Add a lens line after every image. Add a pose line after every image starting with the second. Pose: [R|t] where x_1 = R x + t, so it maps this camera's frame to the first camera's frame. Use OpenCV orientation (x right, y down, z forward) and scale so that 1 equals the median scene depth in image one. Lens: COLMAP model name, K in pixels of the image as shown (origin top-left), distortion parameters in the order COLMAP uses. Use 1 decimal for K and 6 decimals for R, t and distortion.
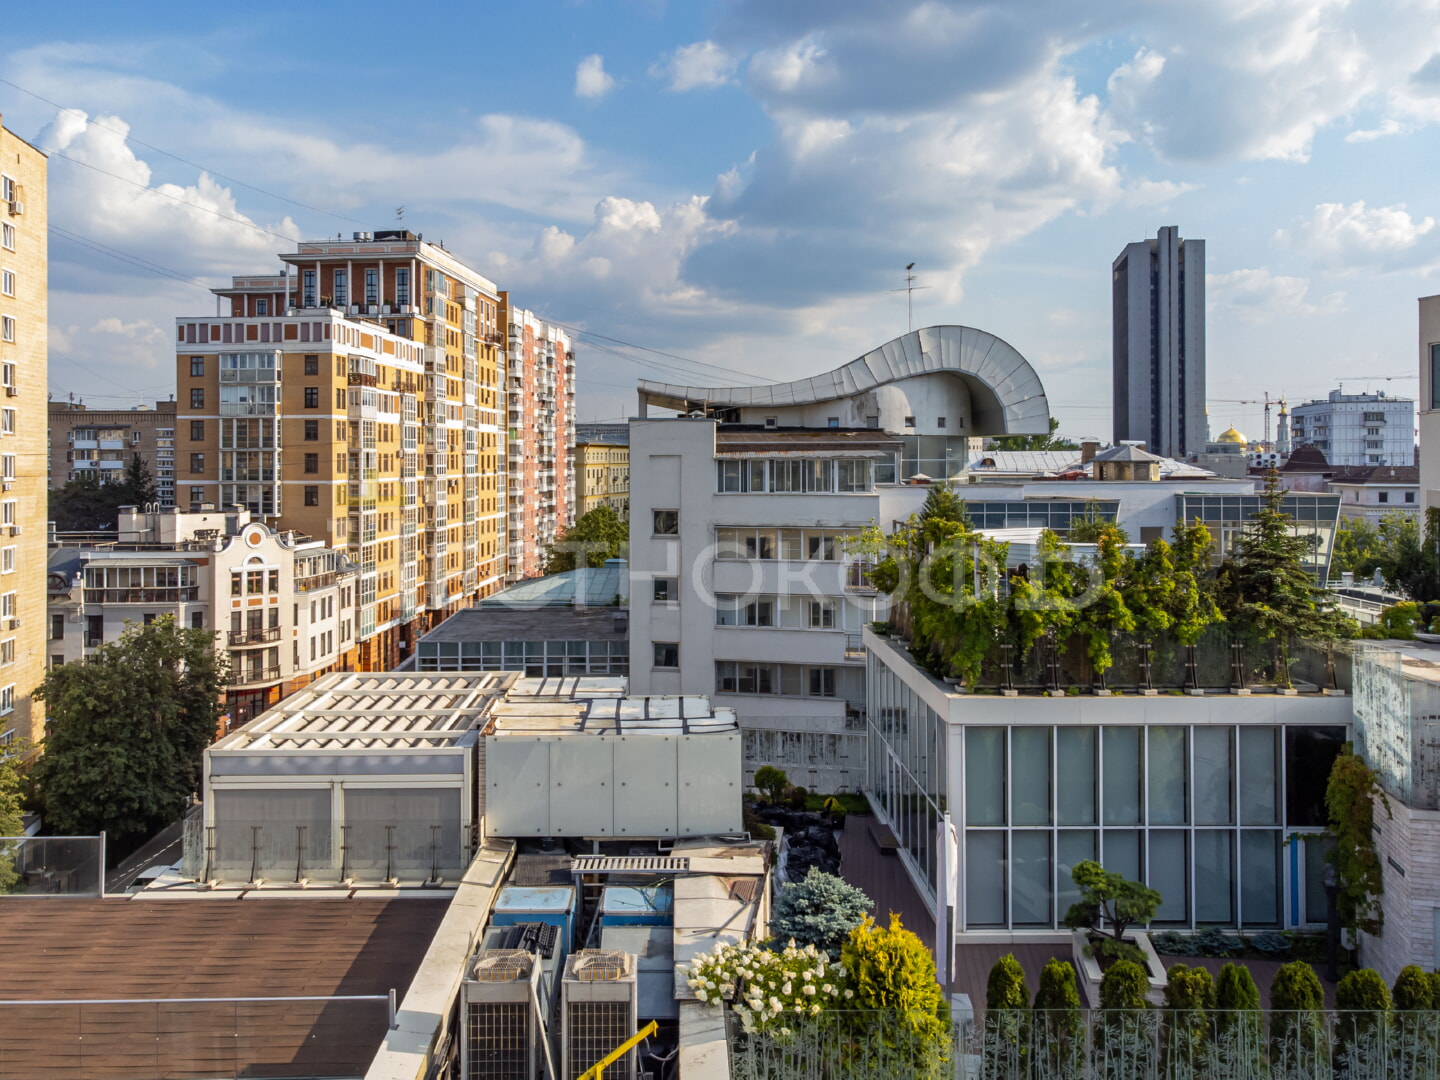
lens RADIAL K [[1046.6, 0, 715.1], [0, 1046.6, 457.8], [0, 0, 1]] dist [0.001794, -0.002628]
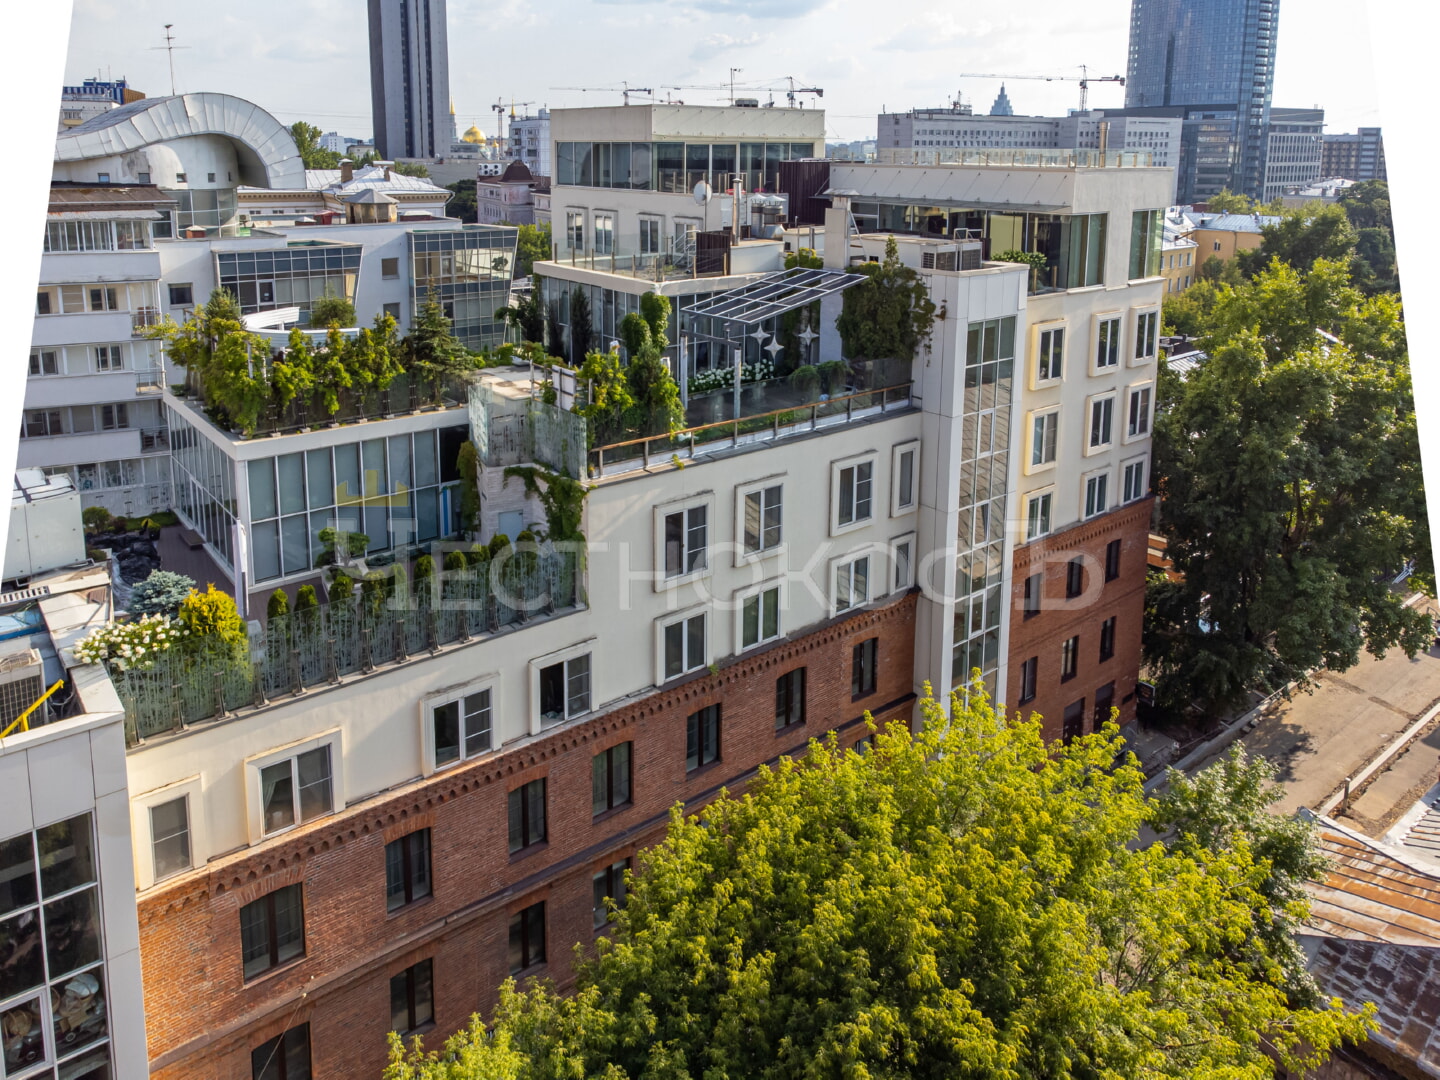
lens RADIAL K [[969.6, 0, 634.0], [0, 969.6, 317.4], [0, 0, 1]] dist [0.020276, -0.004767]
pose [[0.813543, -0.089248, 0.574615, -0.033678], [-0.007758, 0.986398, 0.164188, -0.062506], [-0.581453, -0.138032, 0.801786, -0.148475]]
